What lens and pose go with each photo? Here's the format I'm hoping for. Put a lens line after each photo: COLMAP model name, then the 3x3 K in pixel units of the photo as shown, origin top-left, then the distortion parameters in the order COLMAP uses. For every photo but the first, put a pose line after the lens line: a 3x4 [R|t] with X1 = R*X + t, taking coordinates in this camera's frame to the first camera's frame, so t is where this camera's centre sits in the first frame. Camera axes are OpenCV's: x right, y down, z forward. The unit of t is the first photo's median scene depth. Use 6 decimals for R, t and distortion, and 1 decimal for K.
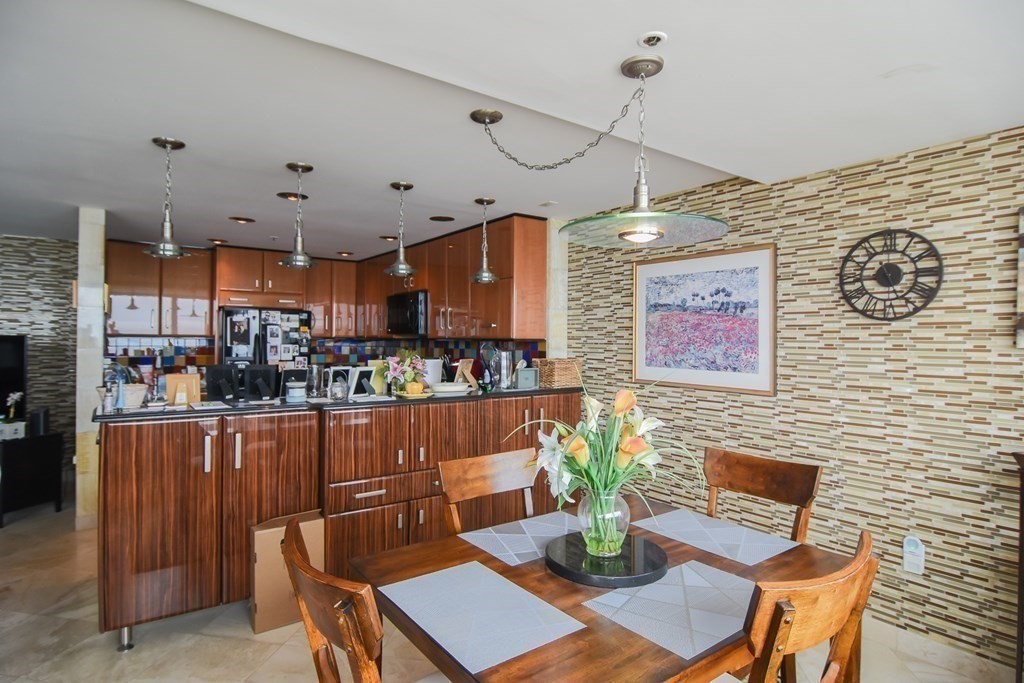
lens RADIAL K [[549.9, 0, 512.5], [0, 549.9, 337.5], [0, 0, 1]] dist [-0.007203, -0.009932]
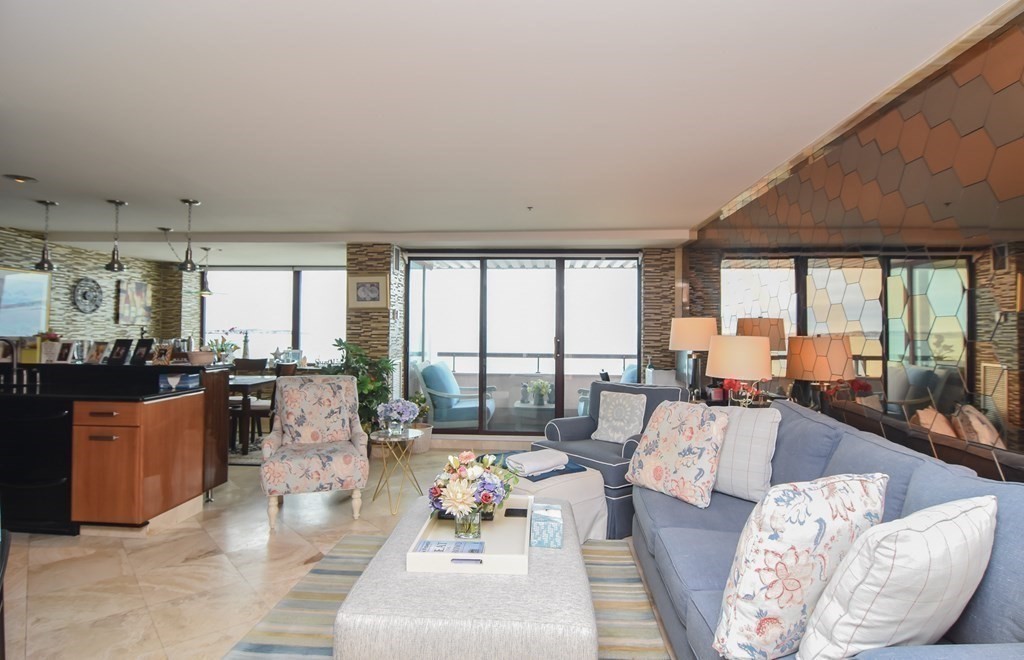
lens RADIAL K [[546.1, 0, 513.6], [0, 546.1, 317.2], [0, 0, 1]] dist [-0.016246, -0.005003]
pose [[-0.769891, 0.000010, 0.638175, -1.972816], [-0.019968, 0.999510, -0.024105, 0.006705], [-0.637863, -0.031301, -0.769514, 1.333275]]
